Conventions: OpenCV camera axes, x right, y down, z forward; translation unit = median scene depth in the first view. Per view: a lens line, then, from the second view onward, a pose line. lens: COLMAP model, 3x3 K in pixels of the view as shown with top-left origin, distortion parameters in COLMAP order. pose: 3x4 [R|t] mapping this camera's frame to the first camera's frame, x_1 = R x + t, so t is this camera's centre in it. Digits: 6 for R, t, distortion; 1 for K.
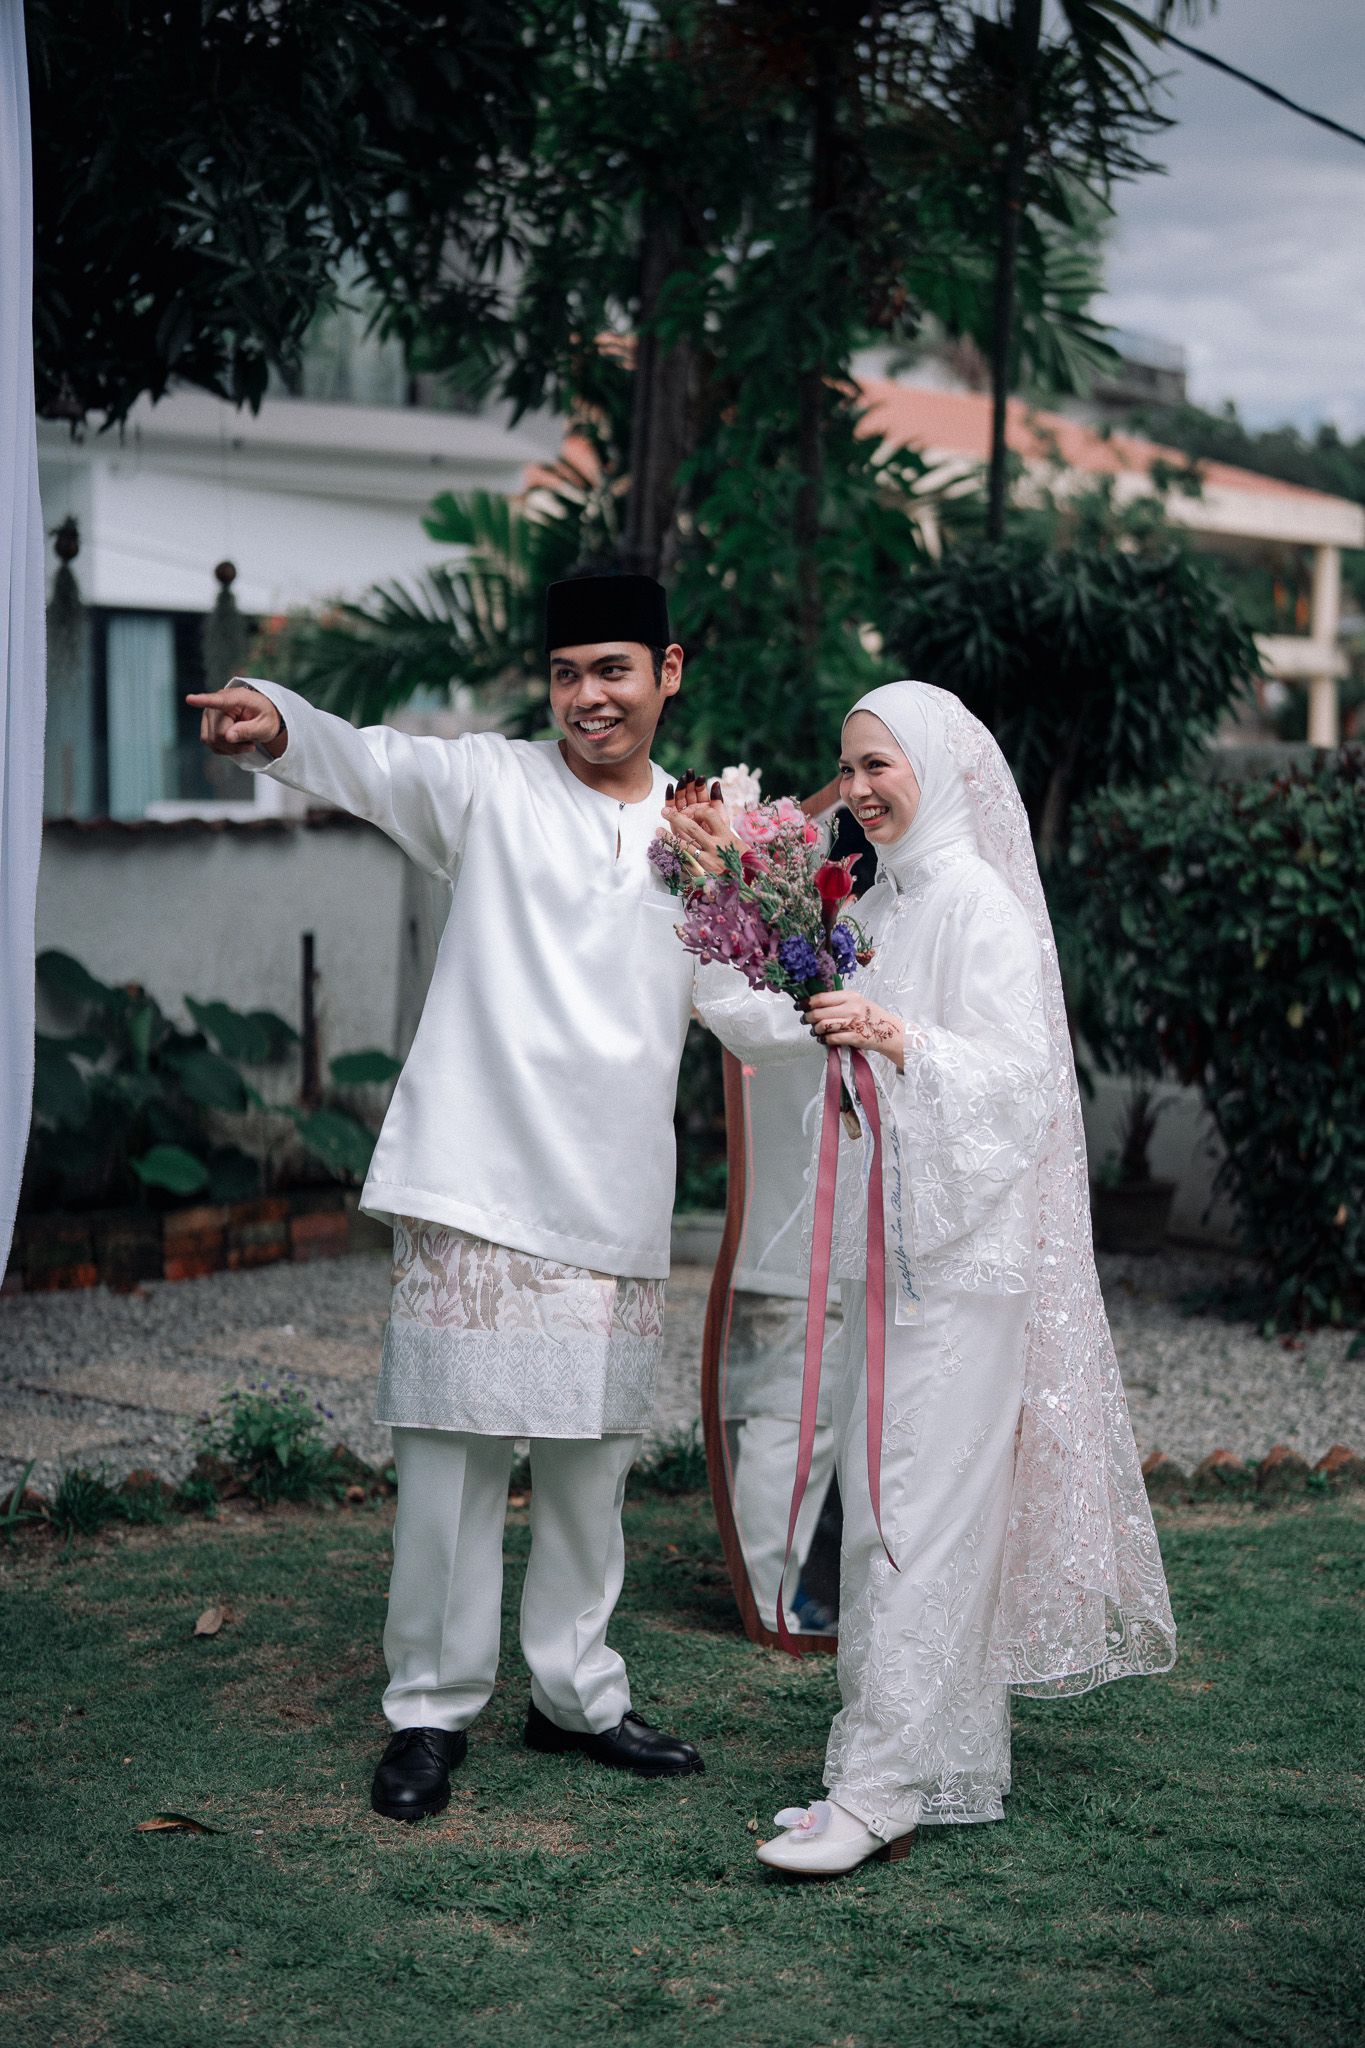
lens RADIAL K [[3009.1, 0, 682.5], [0, 3009.1, 1024.0], [0, 0, 1]] dist [0.029869, 0.019197]
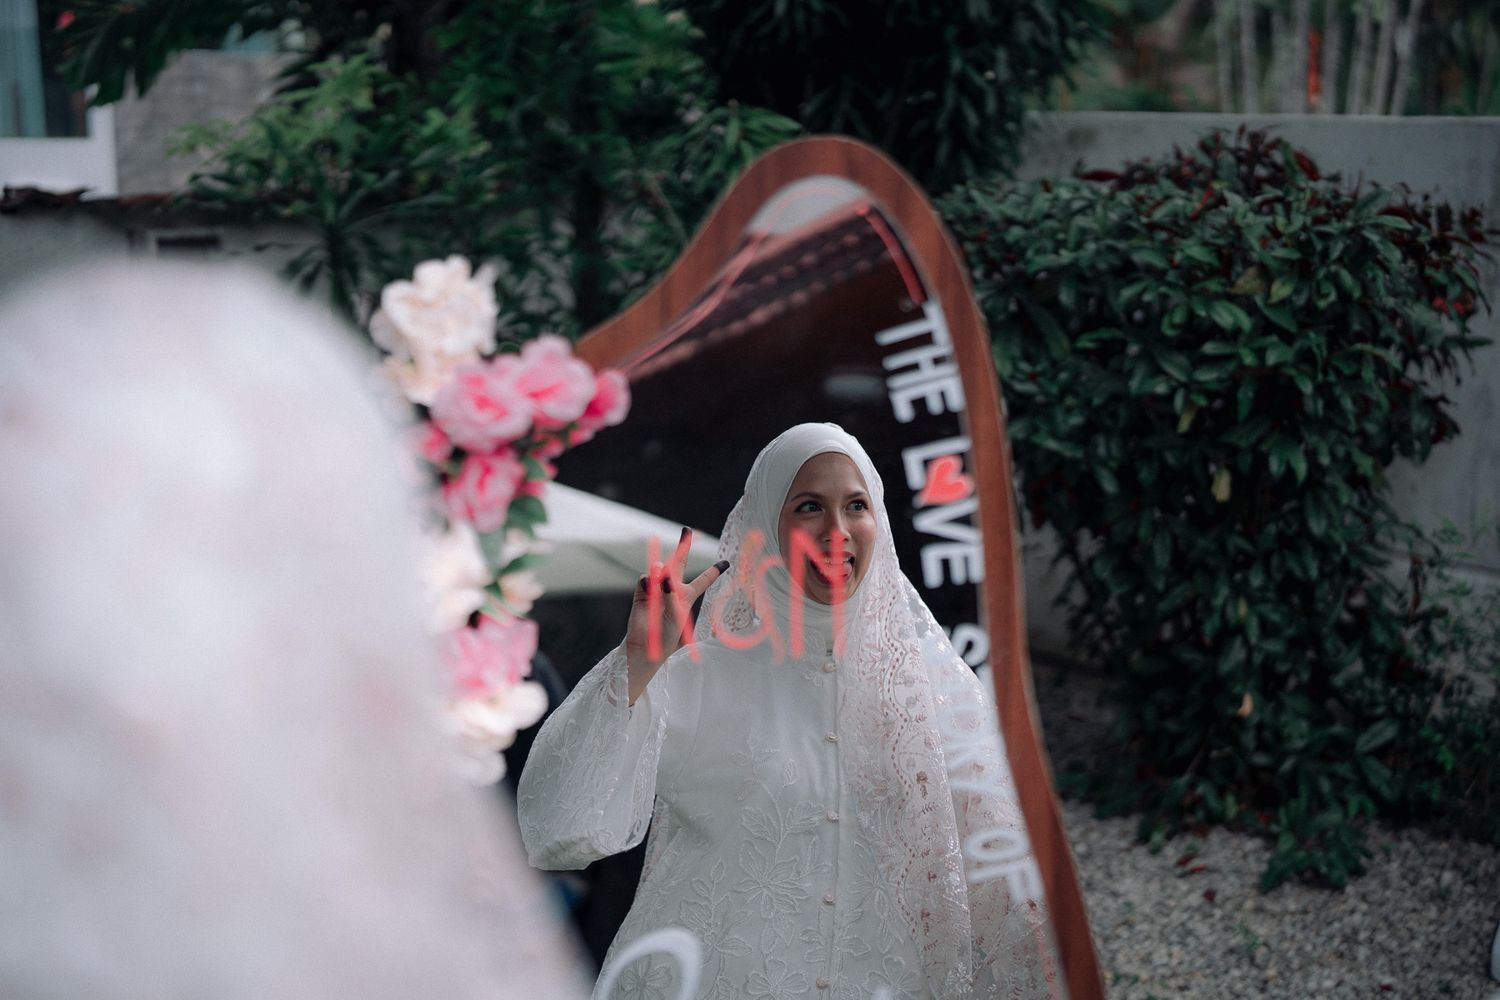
lens RADIAL K [[2203.9, 0, 773.2], [0, 2203.9, 501.3], [0, 0, 1]] dist [0.029869, 0.019197]
pose [[0.992240, -0.021552, 0.122458, 0.017345], [0.009355, 0.995012, 0.099316, -0.054665], [-0.123988, -0.097400, 0.987492, 0.431286]]
